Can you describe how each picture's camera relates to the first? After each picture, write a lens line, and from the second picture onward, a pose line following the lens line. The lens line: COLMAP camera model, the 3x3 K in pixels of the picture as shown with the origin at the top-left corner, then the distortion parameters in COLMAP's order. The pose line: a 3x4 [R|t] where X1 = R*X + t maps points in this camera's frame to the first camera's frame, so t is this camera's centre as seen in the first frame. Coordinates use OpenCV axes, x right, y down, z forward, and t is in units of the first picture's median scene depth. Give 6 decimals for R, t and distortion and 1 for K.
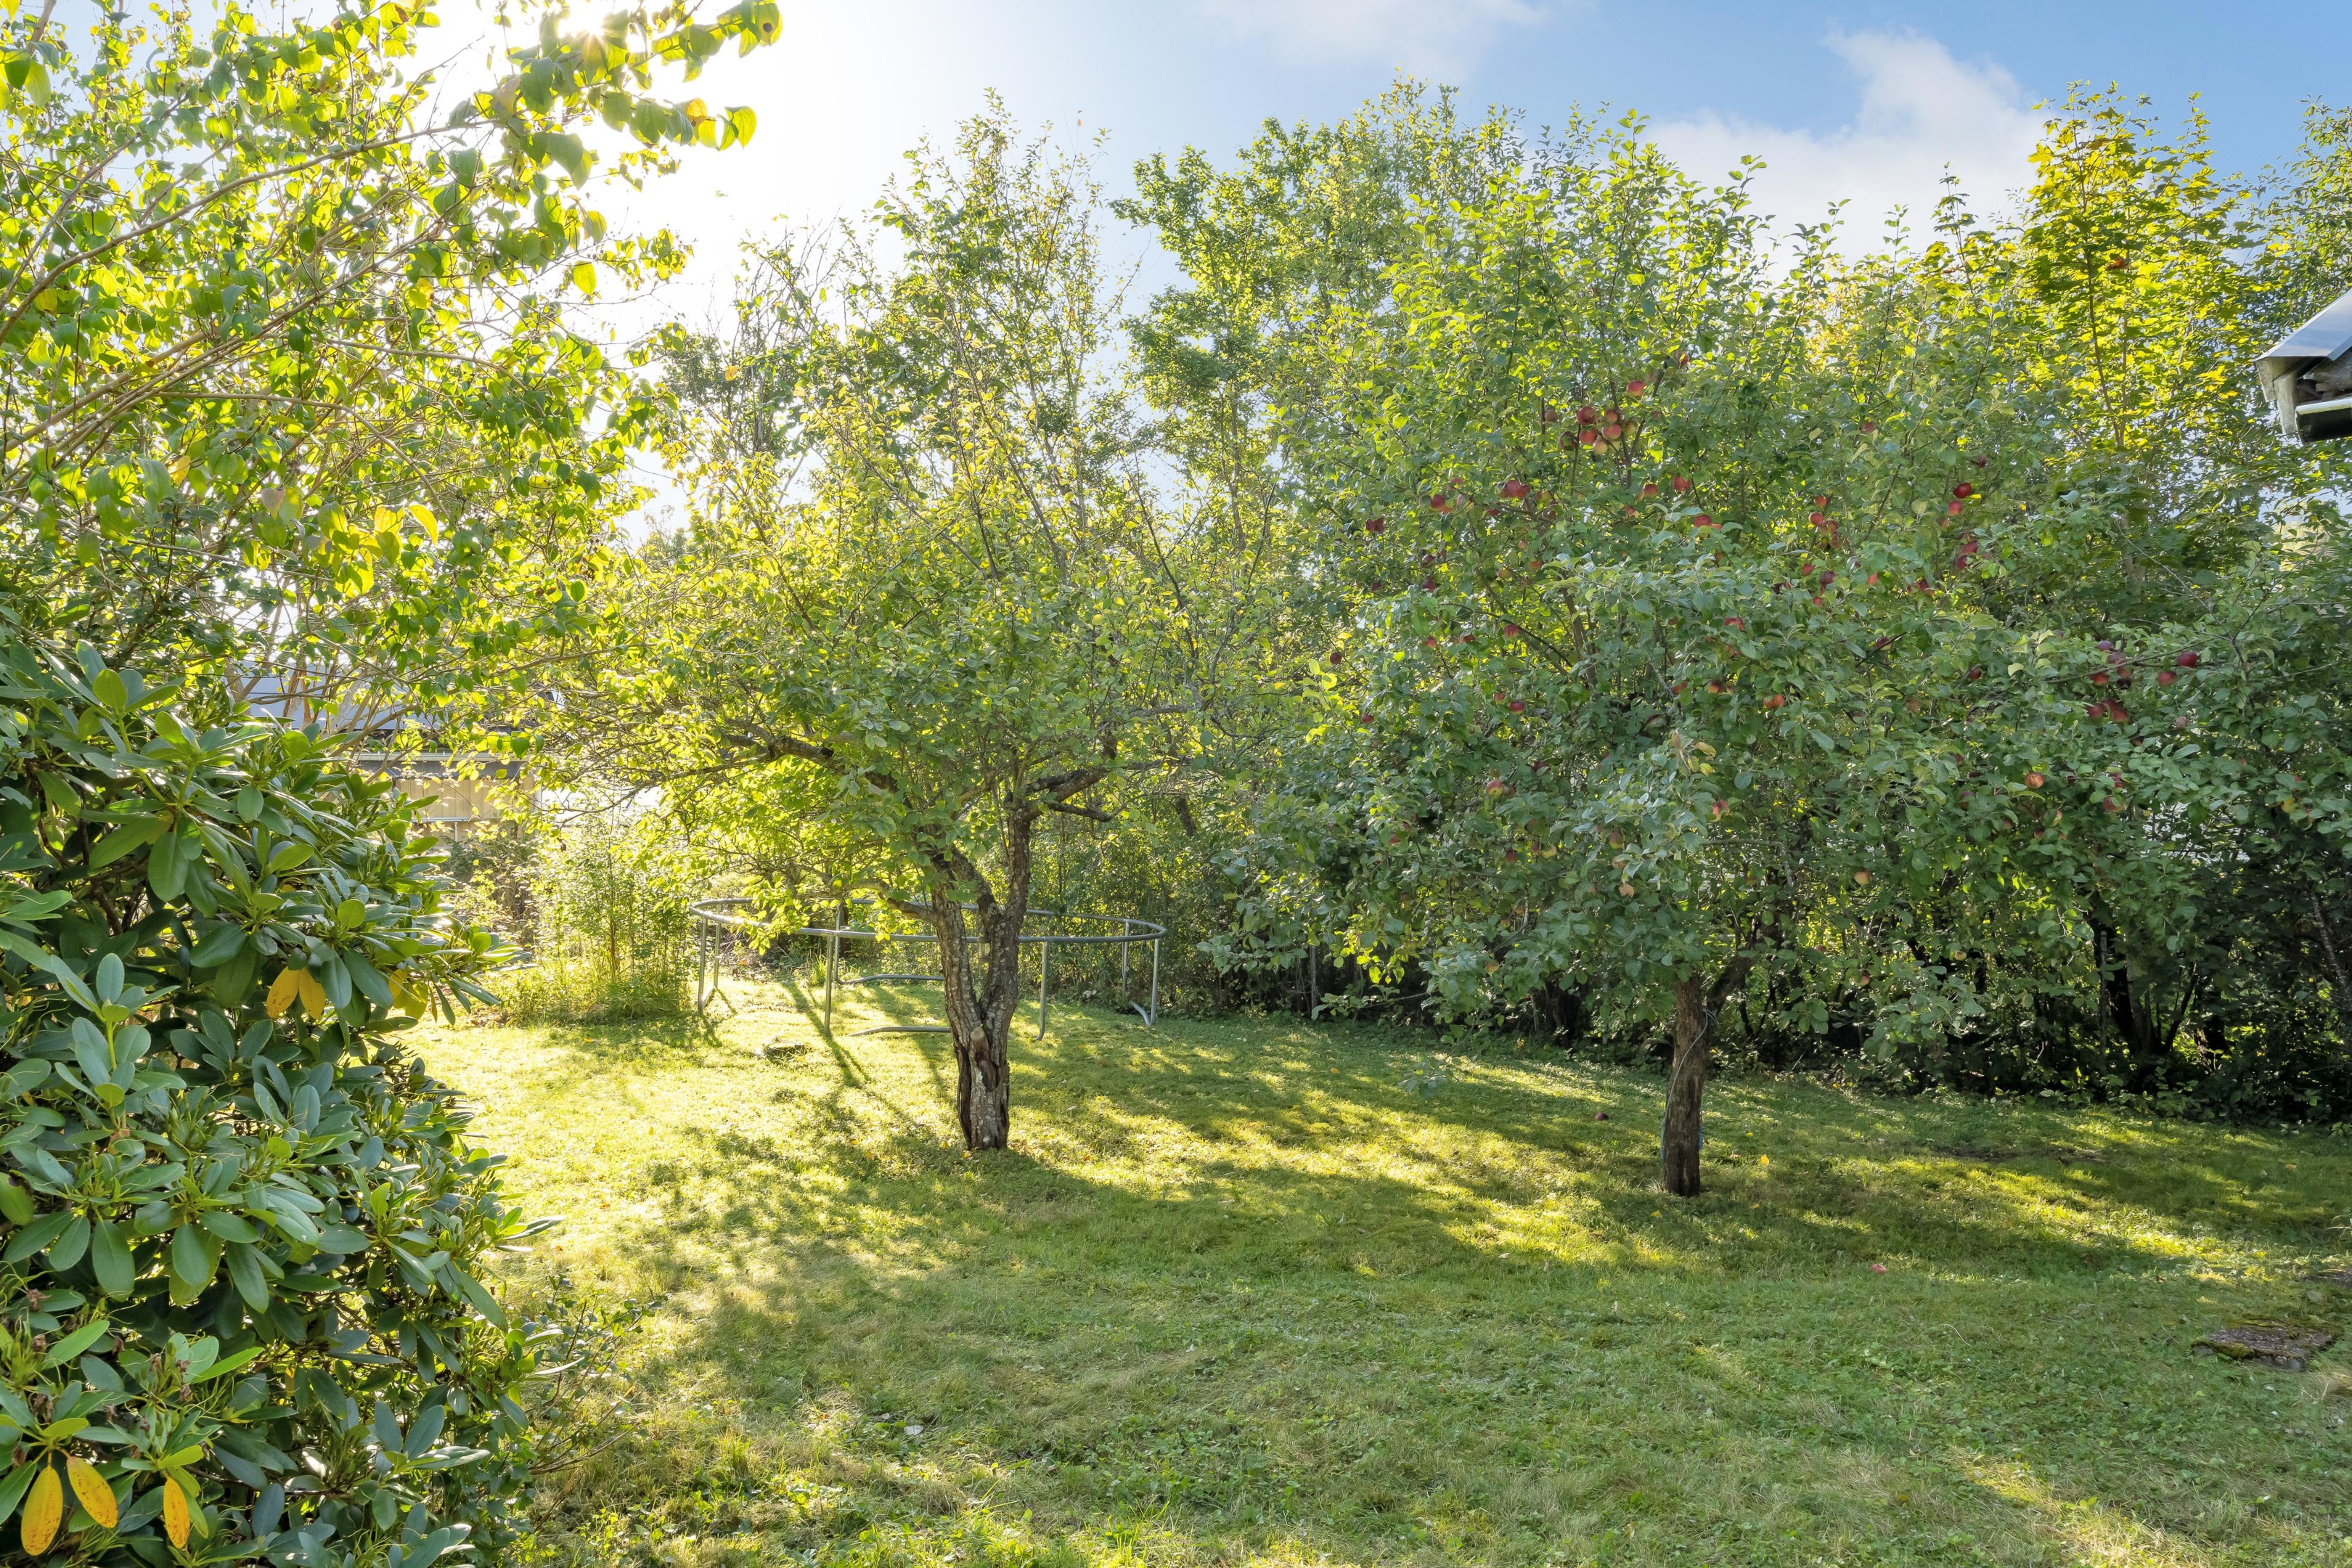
lens RADIAL K [[1801.7, 0, 1173.4], [0, 1801.7, 785.5], [0, 0, 1]] dist [0.002077, 0.000469]
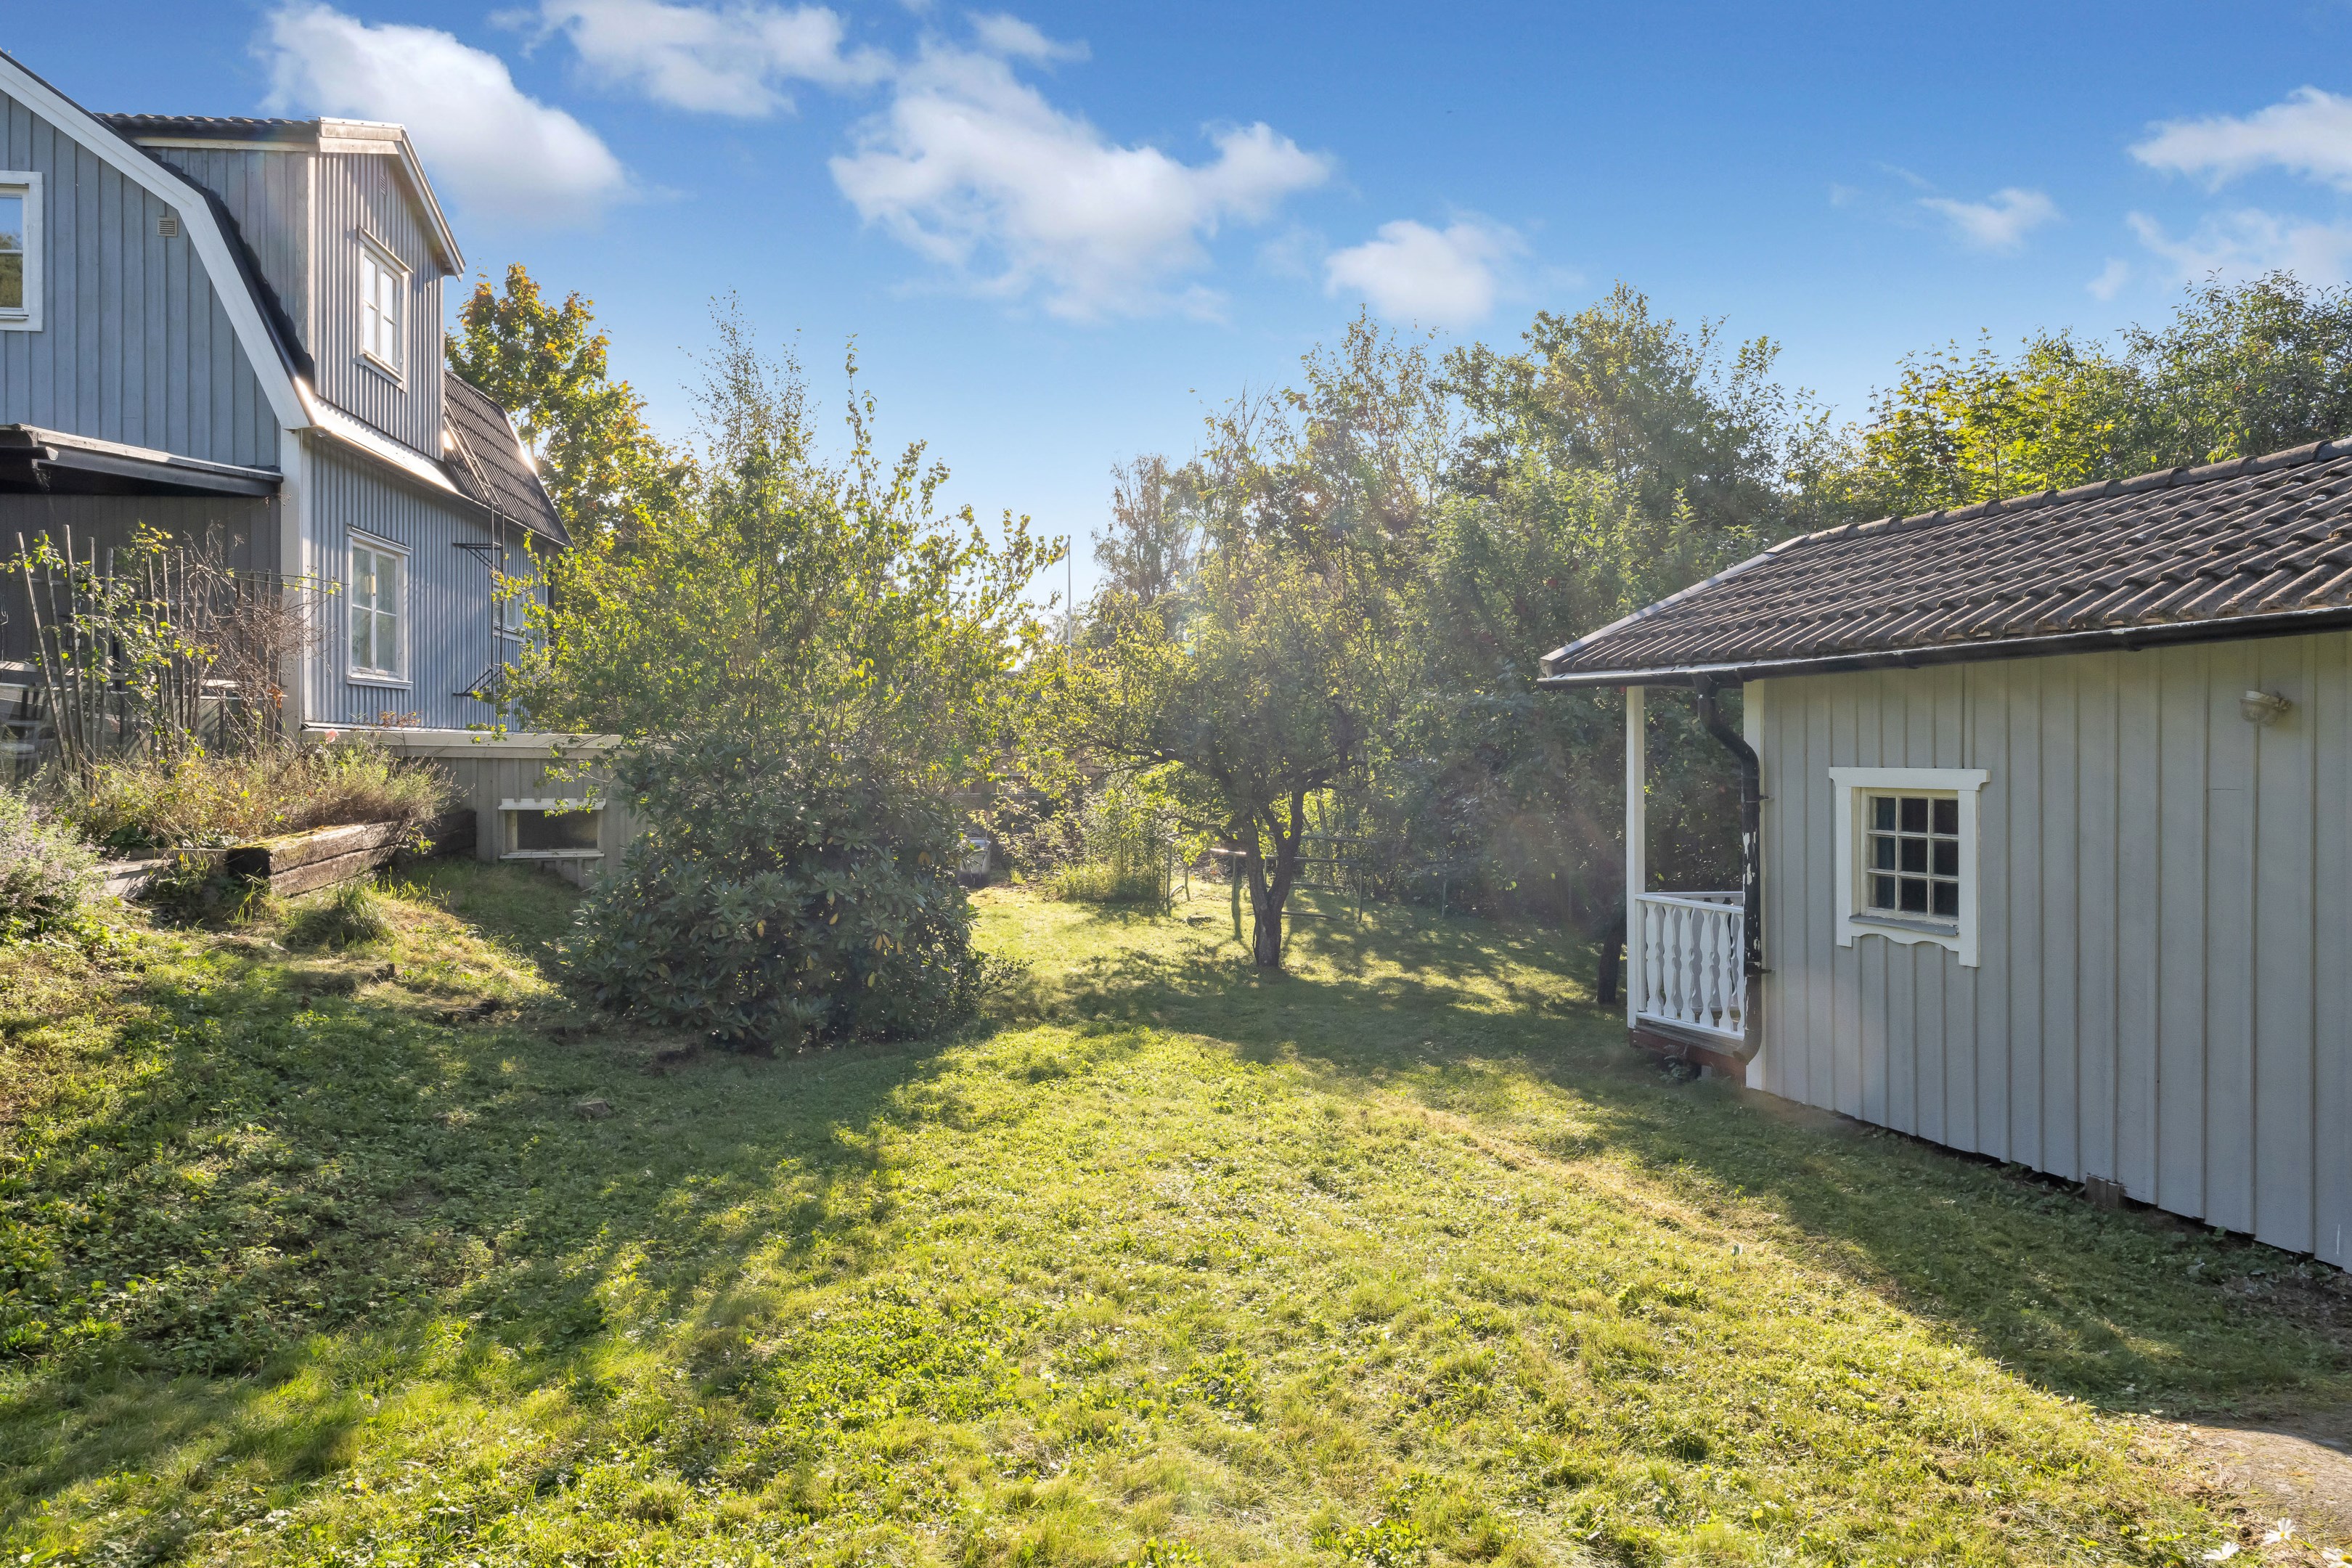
lens RADIAL K [[1625.9, 0, 1177.0], [0, 1625.9, 783.5], [0, 0, 1]] dist [-0.000473, 0.000022]
pose [[0.943232, 0.004184, -0.332109, 0.225809], [0.008325, 0.999309, 0.036235, -0.033738], [0.332031, -0.036943, 0.942545, -0.390845]]
